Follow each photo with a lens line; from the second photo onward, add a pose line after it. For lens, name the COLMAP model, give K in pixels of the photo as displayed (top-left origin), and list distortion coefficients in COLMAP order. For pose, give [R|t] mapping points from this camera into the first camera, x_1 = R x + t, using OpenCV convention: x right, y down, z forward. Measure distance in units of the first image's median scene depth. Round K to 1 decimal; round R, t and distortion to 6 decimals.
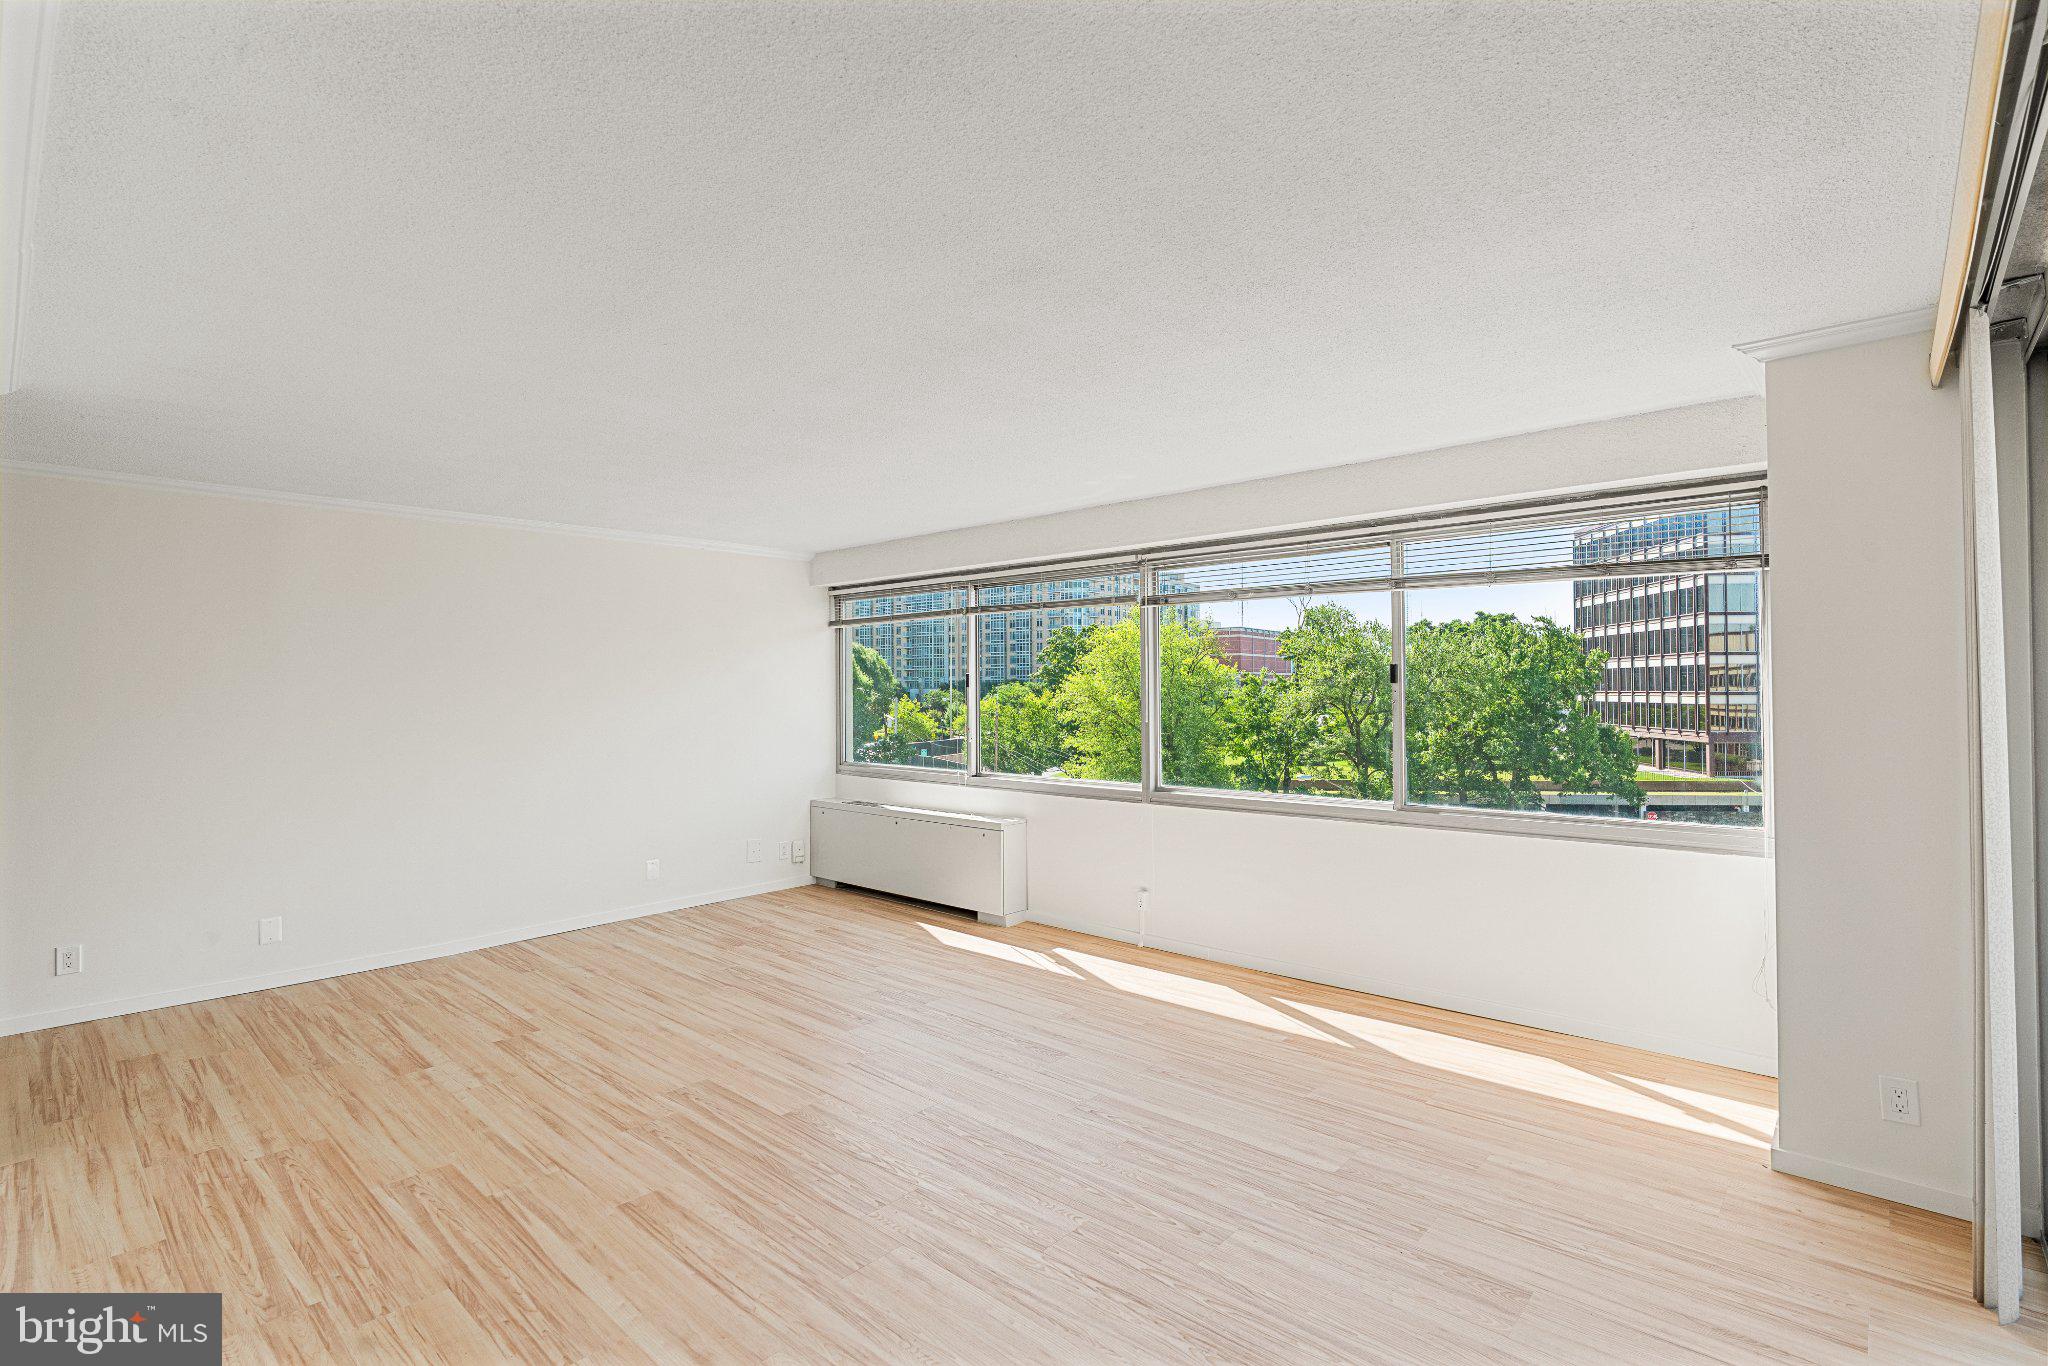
lens RADIAL K [[998.9, 0, 992.2], [0, 998.9, 694.6], [0, 0, 1]] dist [0.001141, 0.000631]
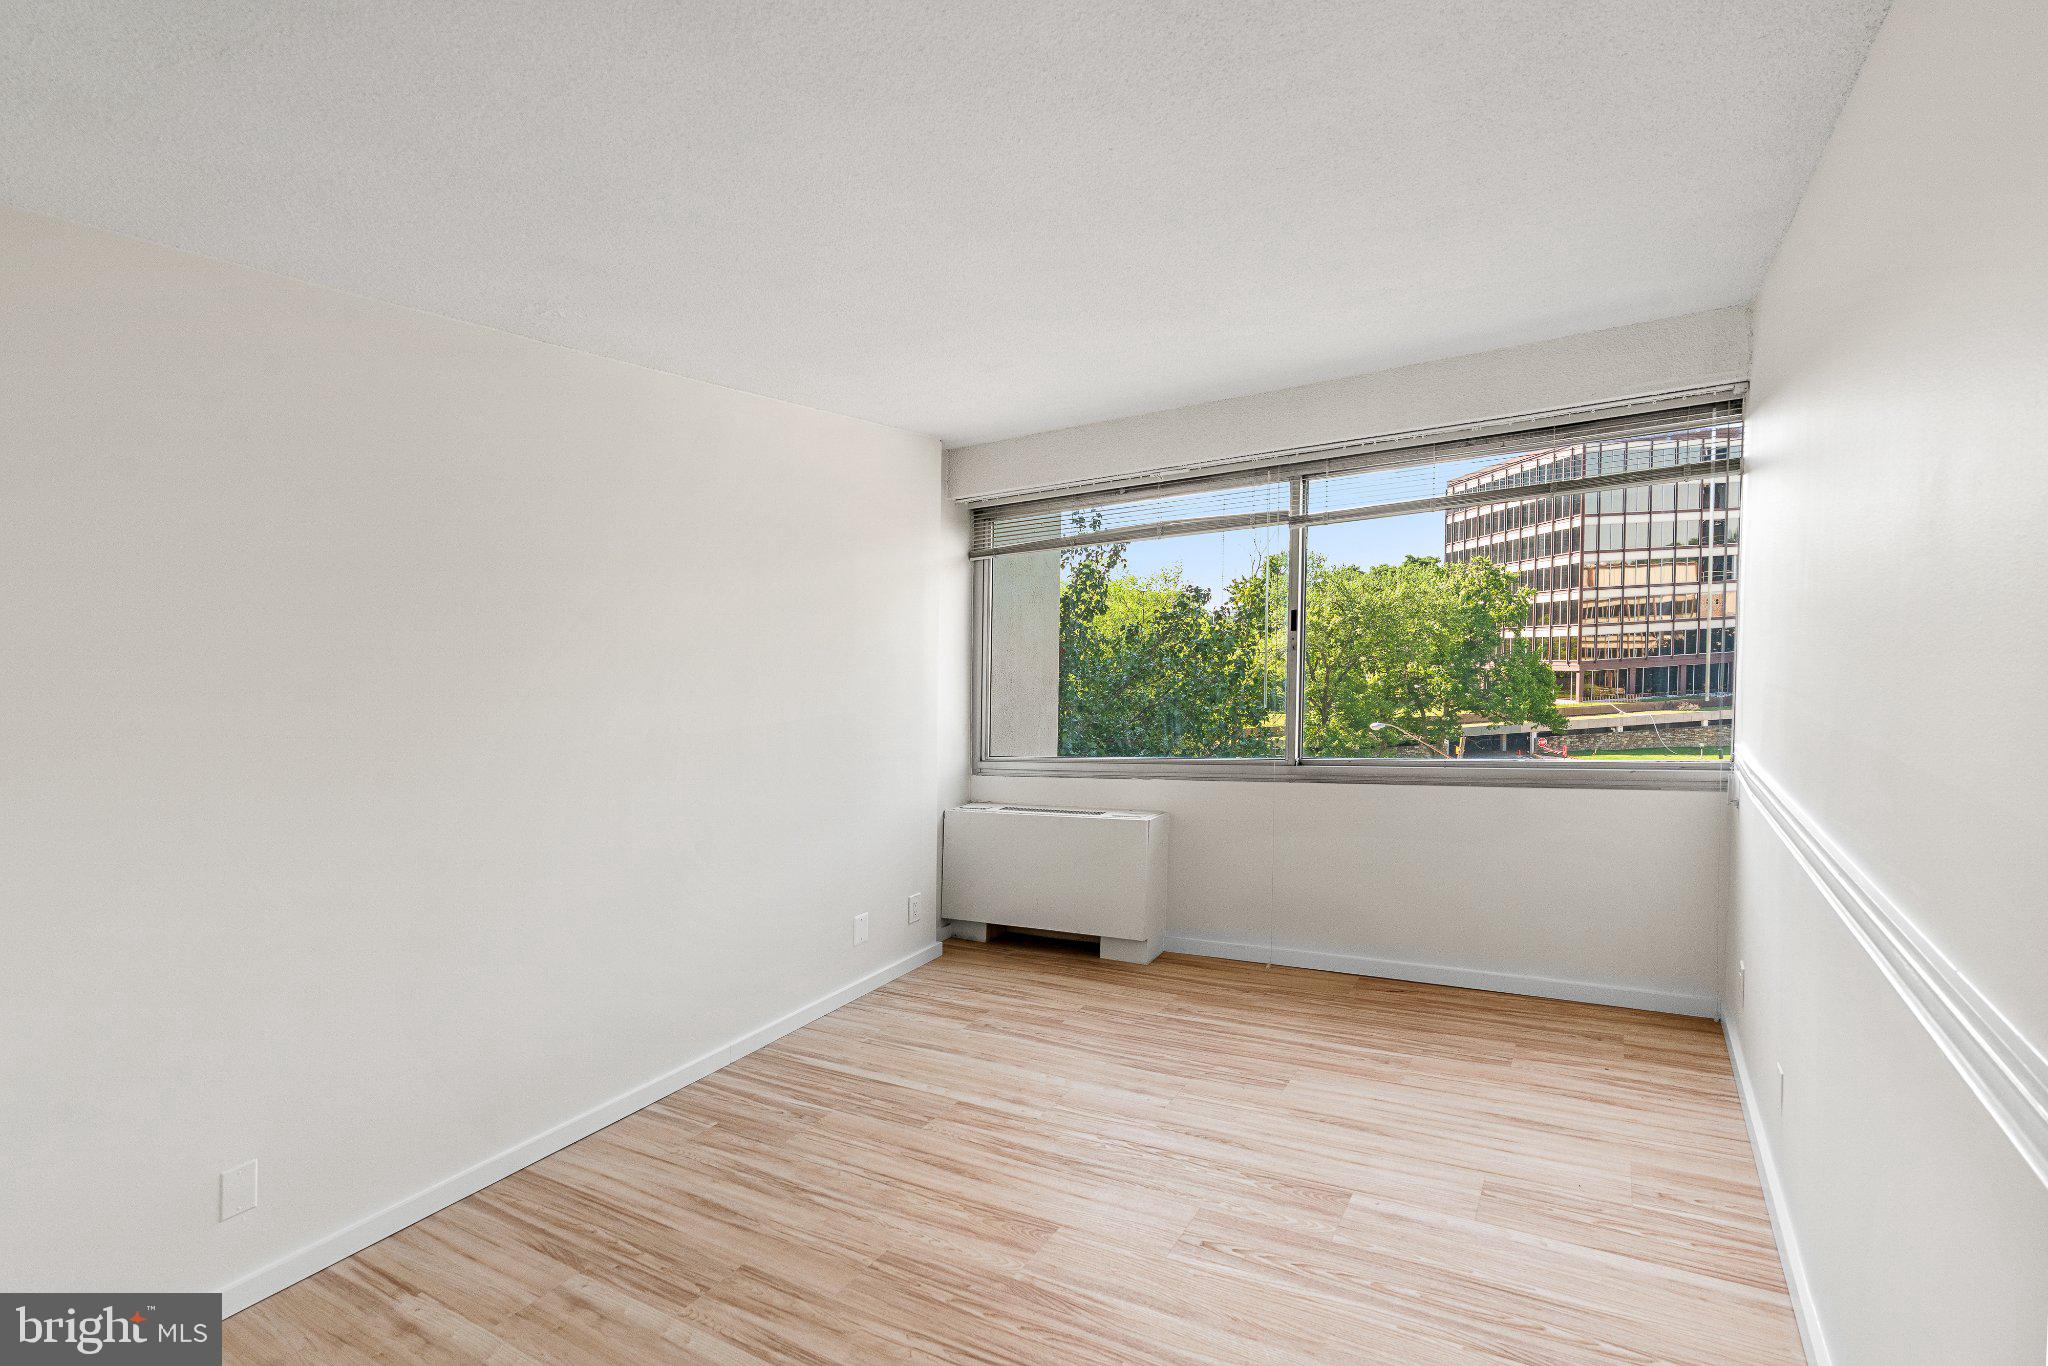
lens RADIAL K [[970.4, 0, 1025.1], [0, 970.4, 619.6], [0, 0, 1]] dist [-0.003559, -0.000092]
pose [[0.971280, -0.040743, 0.234426, -0.122300], [0.050716, 0.998040, -0.036667, 0.000128], [-0.232472, 0.047502, 0.971442, 0.116119]]
